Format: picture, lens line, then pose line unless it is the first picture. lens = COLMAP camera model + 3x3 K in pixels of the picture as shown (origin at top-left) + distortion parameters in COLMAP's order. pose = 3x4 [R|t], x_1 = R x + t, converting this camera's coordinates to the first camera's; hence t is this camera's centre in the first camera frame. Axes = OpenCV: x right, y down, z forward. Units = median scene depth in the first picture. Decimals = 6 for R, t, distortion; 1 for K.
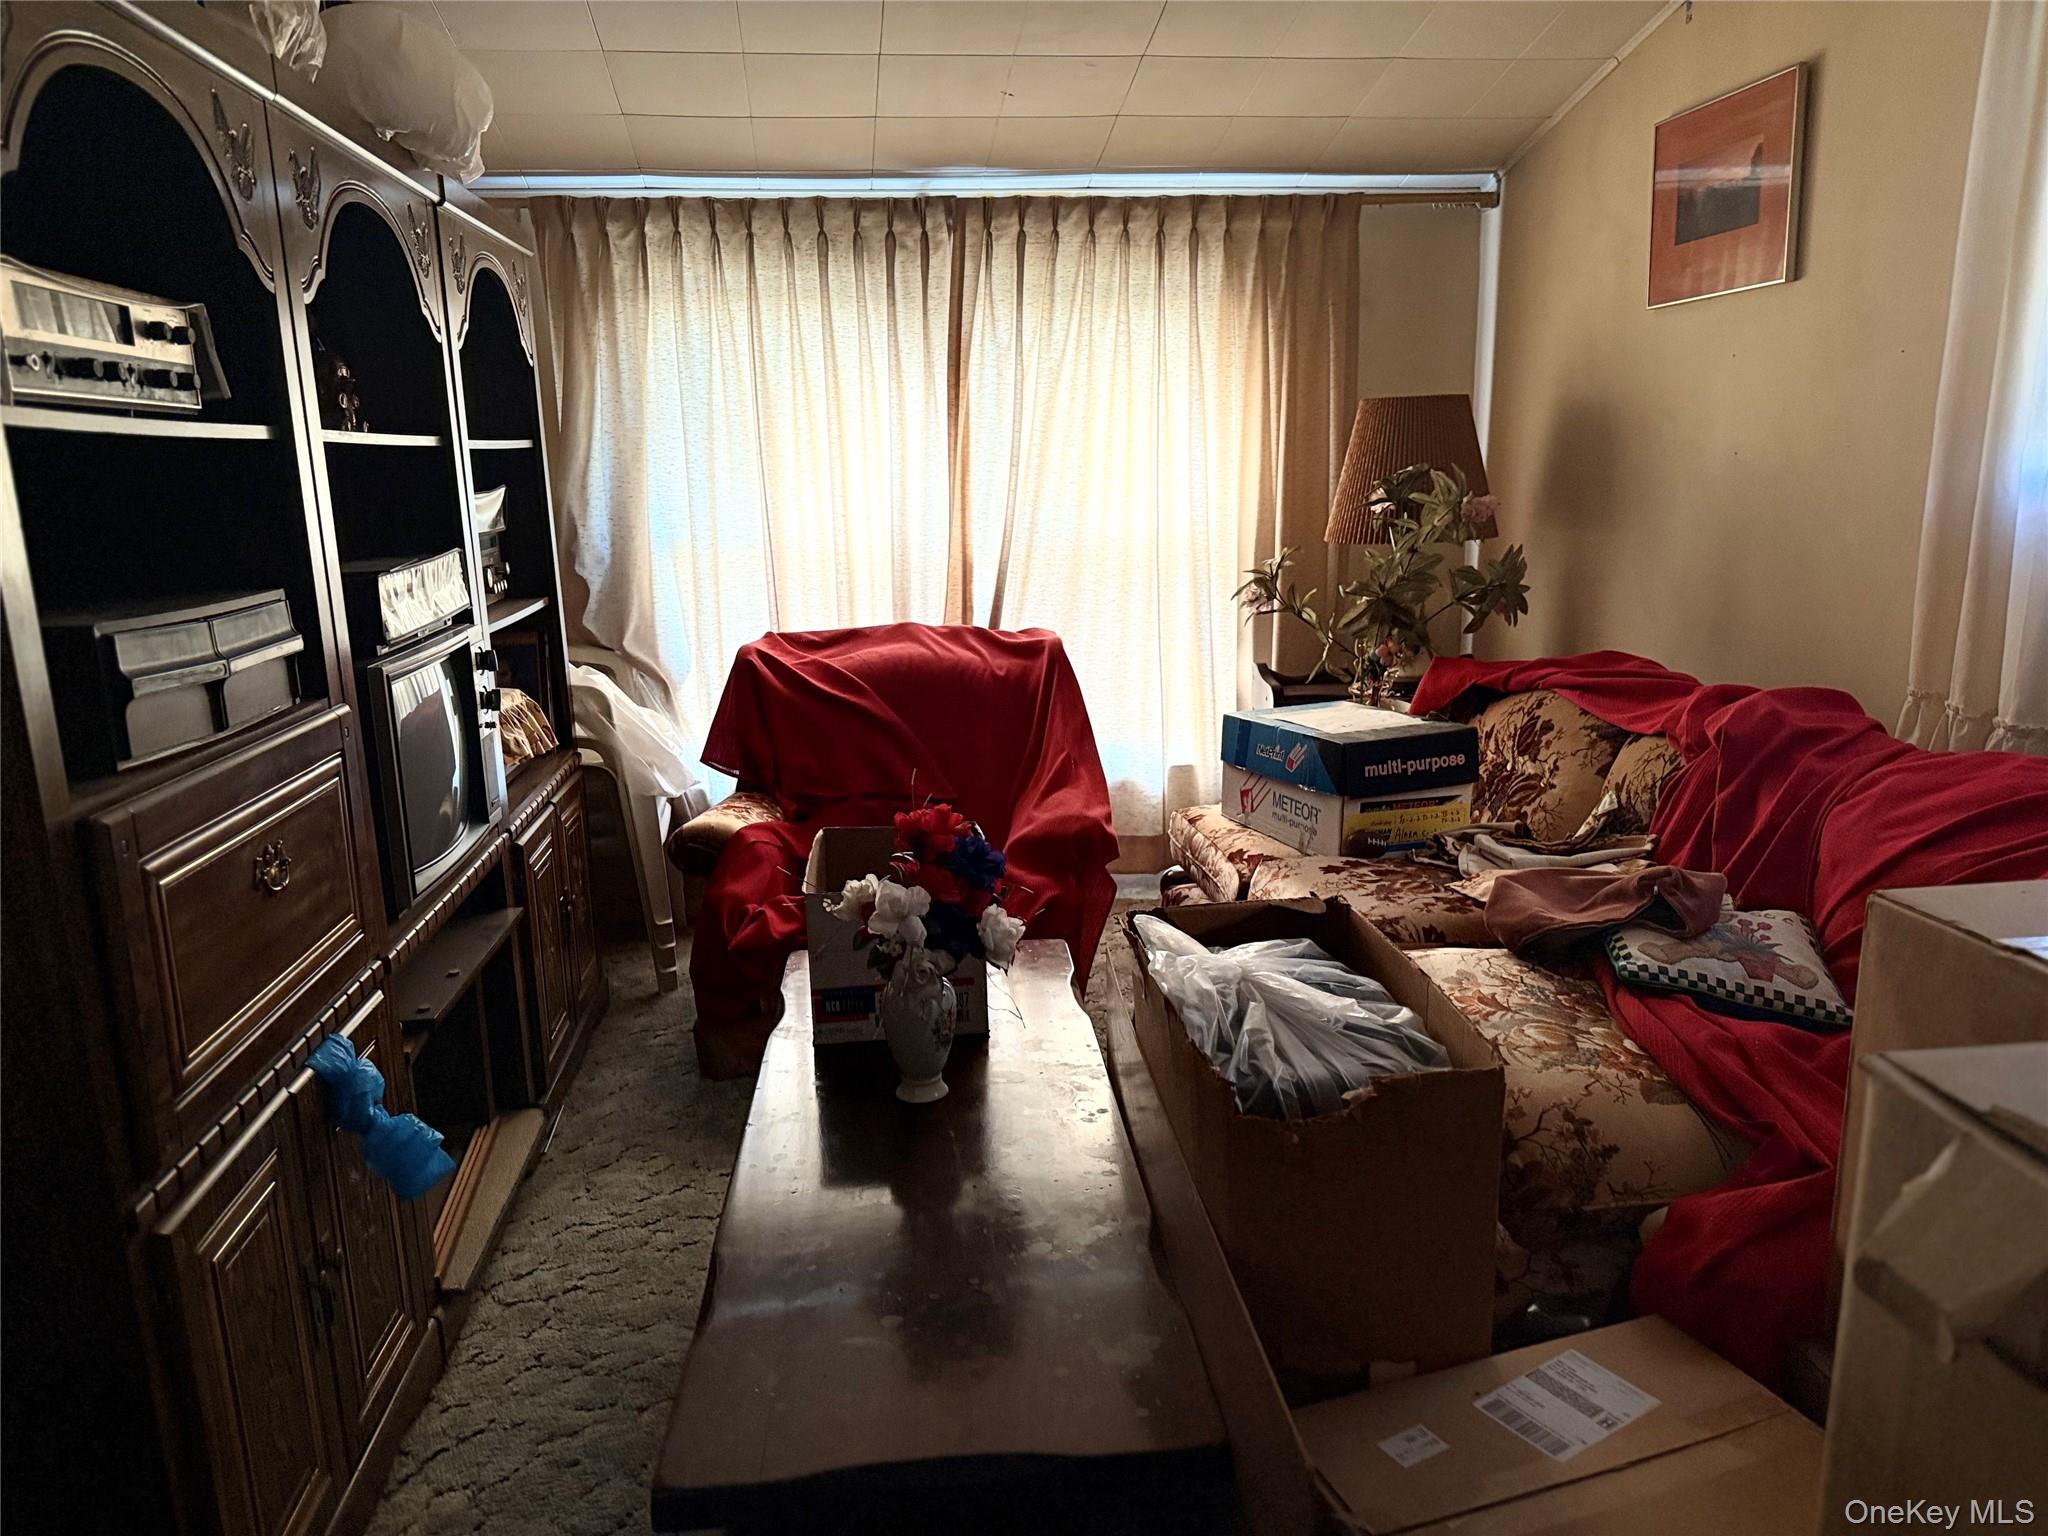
lens RADIAL K [[1438.7, 0, 1009.9], [0, 1438.7, 785.7], [0, 0, 1]] dist [0.024216, -0.030489]
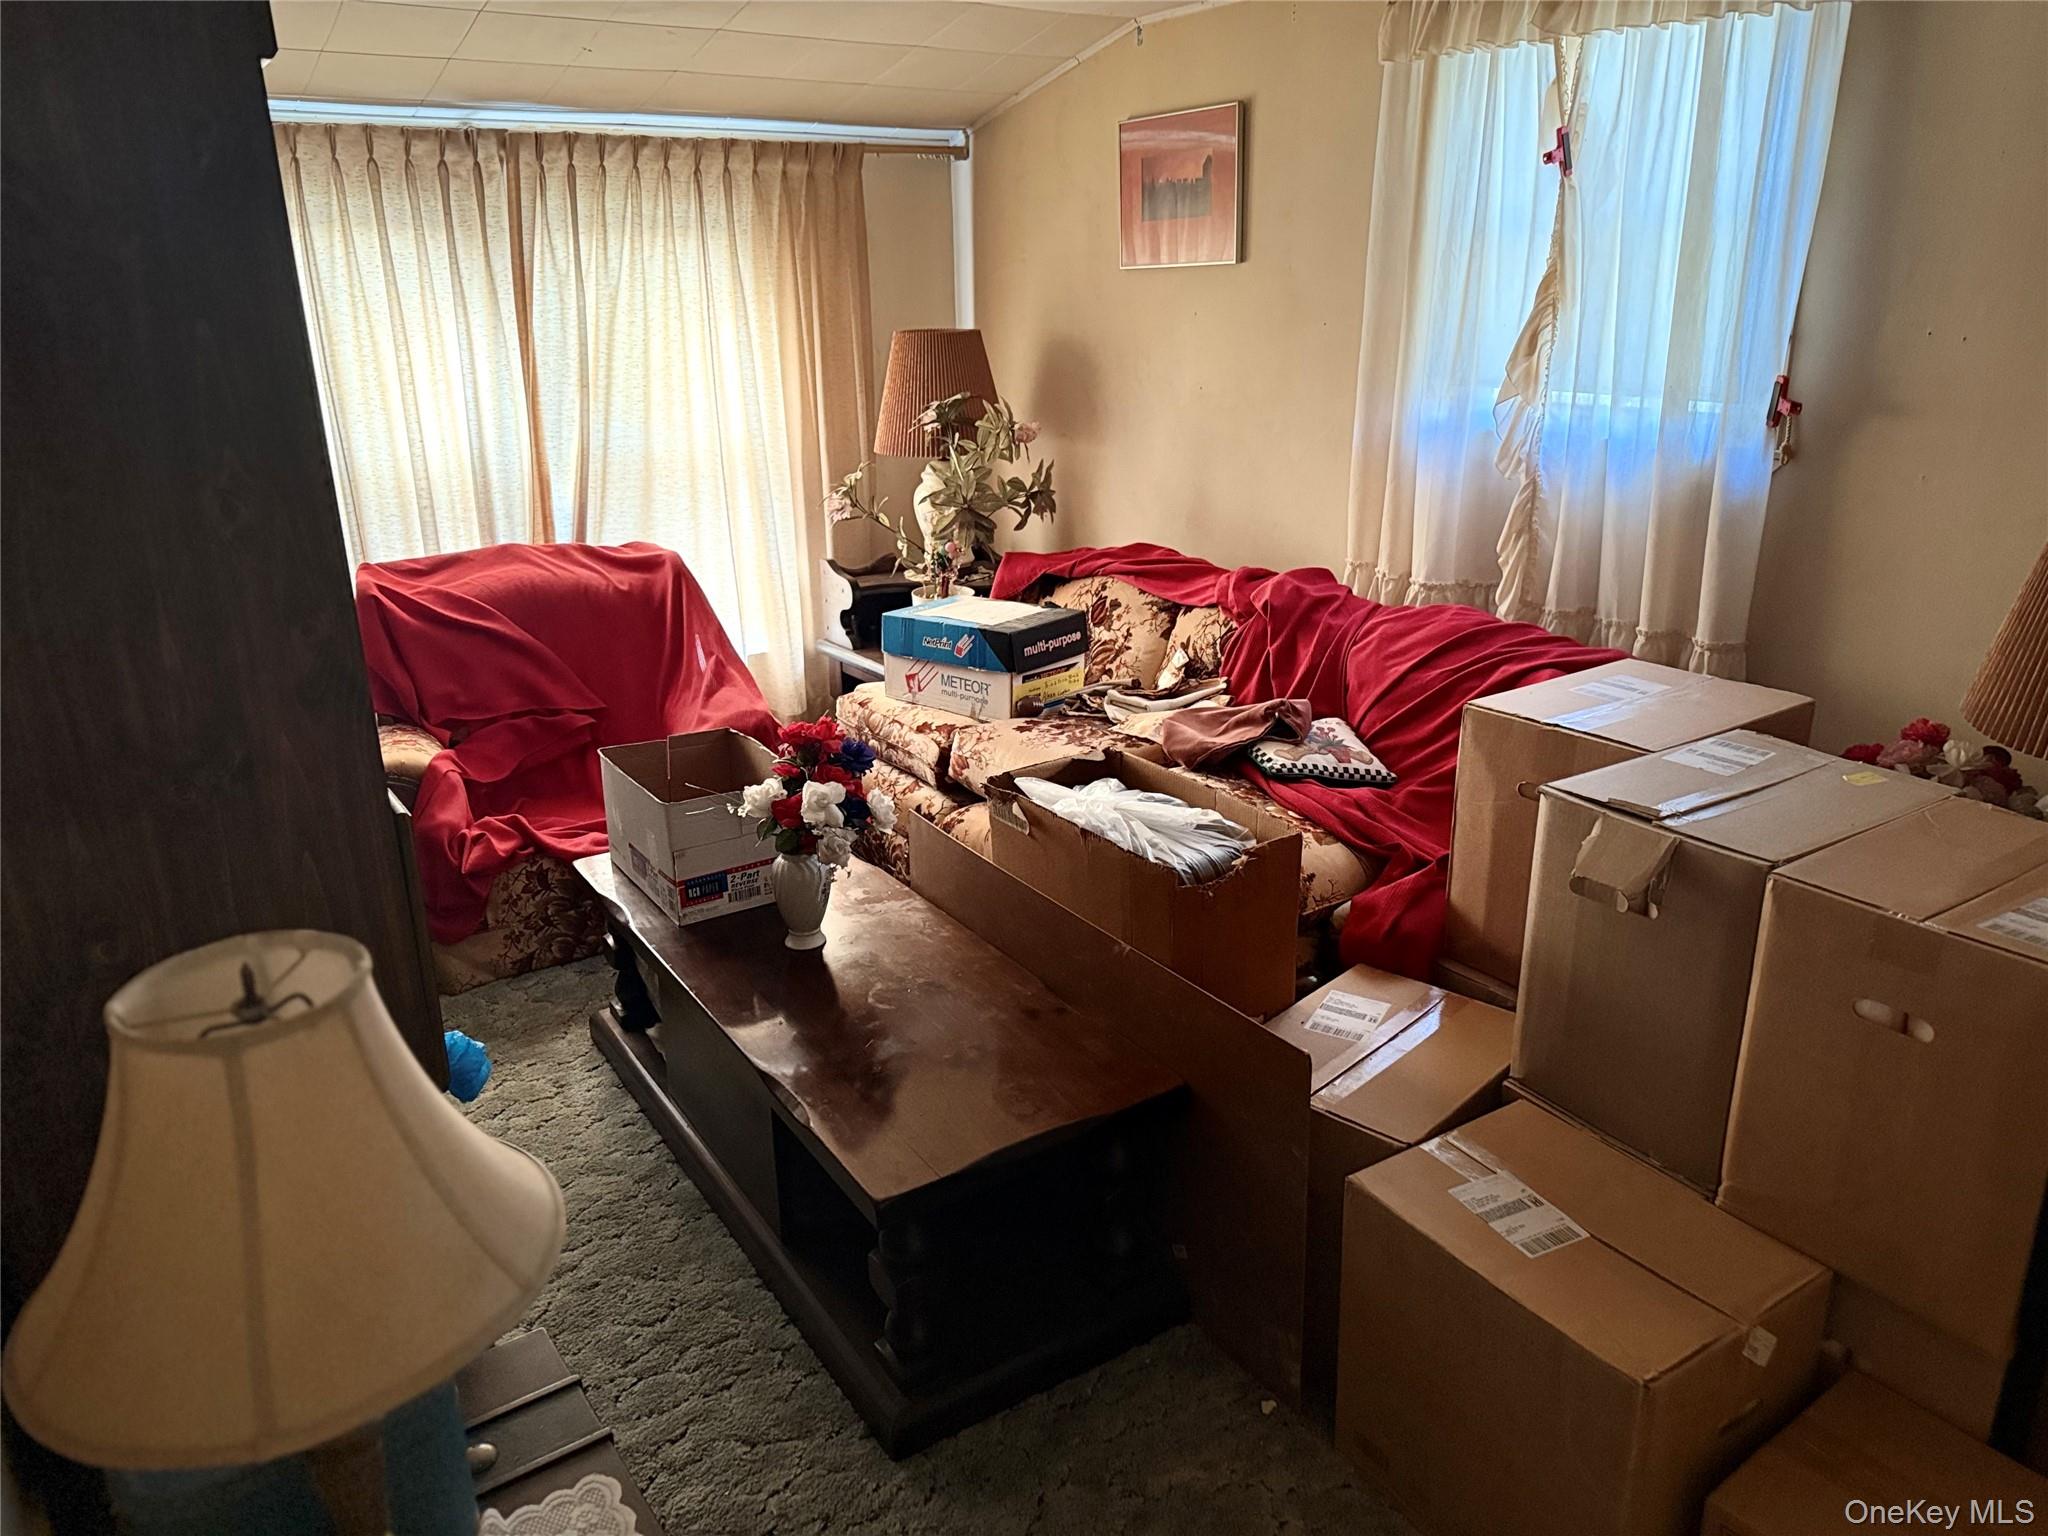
lens RADIAL K [[1438.7, 0, 1031.5], [0, 1438.7, 785.8], [0, 0, 1]] dist [0.024216, -0.030489]
pose [[0.882585, -0.144565, 0.447375, -0.283422], [0.098895, 0.987348, 0.123951, -0.041182], [-0.459634, -0.065154, 0.885715, -0.144759]]
